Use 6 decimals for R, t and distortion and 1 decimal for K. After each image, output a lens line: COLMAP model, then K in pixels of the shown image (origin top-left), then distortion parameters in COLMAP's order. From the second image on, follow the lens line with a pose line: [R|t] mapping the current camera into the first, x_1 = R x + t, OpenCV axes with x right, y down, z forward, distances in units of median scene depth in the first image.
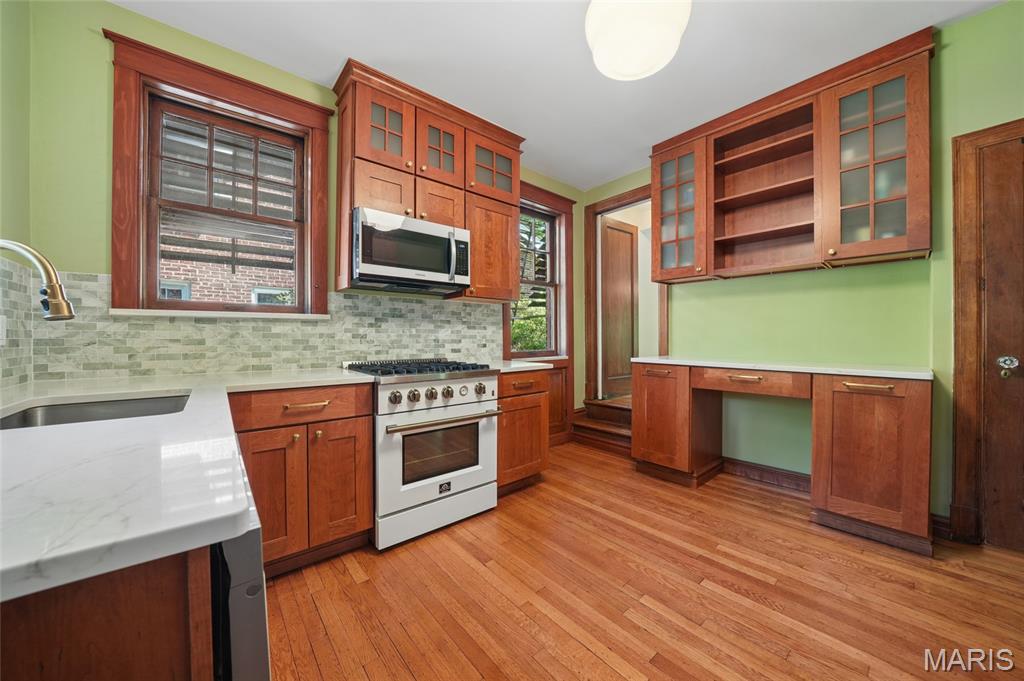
lens RADIAL K [[368.6, 0, 507.6], [0, 368.6, 336.5], [0, 0, 1]] dist [-0.002097, -0.000153]
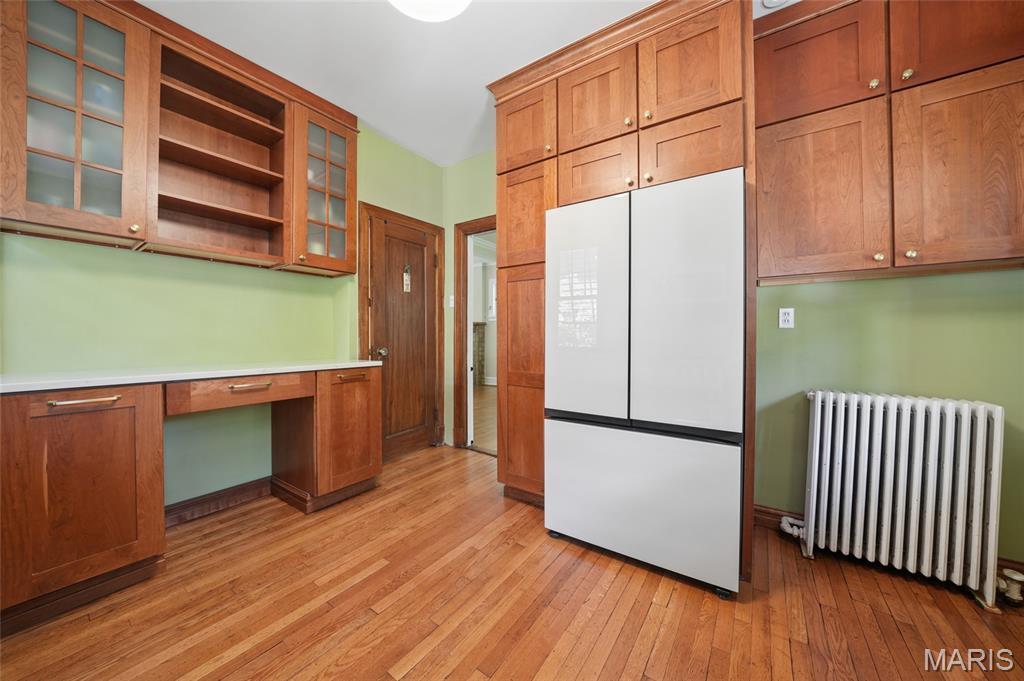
lens RADIAL K [[368.6, 0, 507.6], [0, 368.6, 336.5], [0, 0, 1]] dist [-0.002097, -0.000153]
pose [[-0.258378, -0.000229, 0.966044, -0.345556], [-0.000921, 1.000000, -0.000009, 0.000410], [-0.966044, -0.000892, -0.258378, 0.761607]]
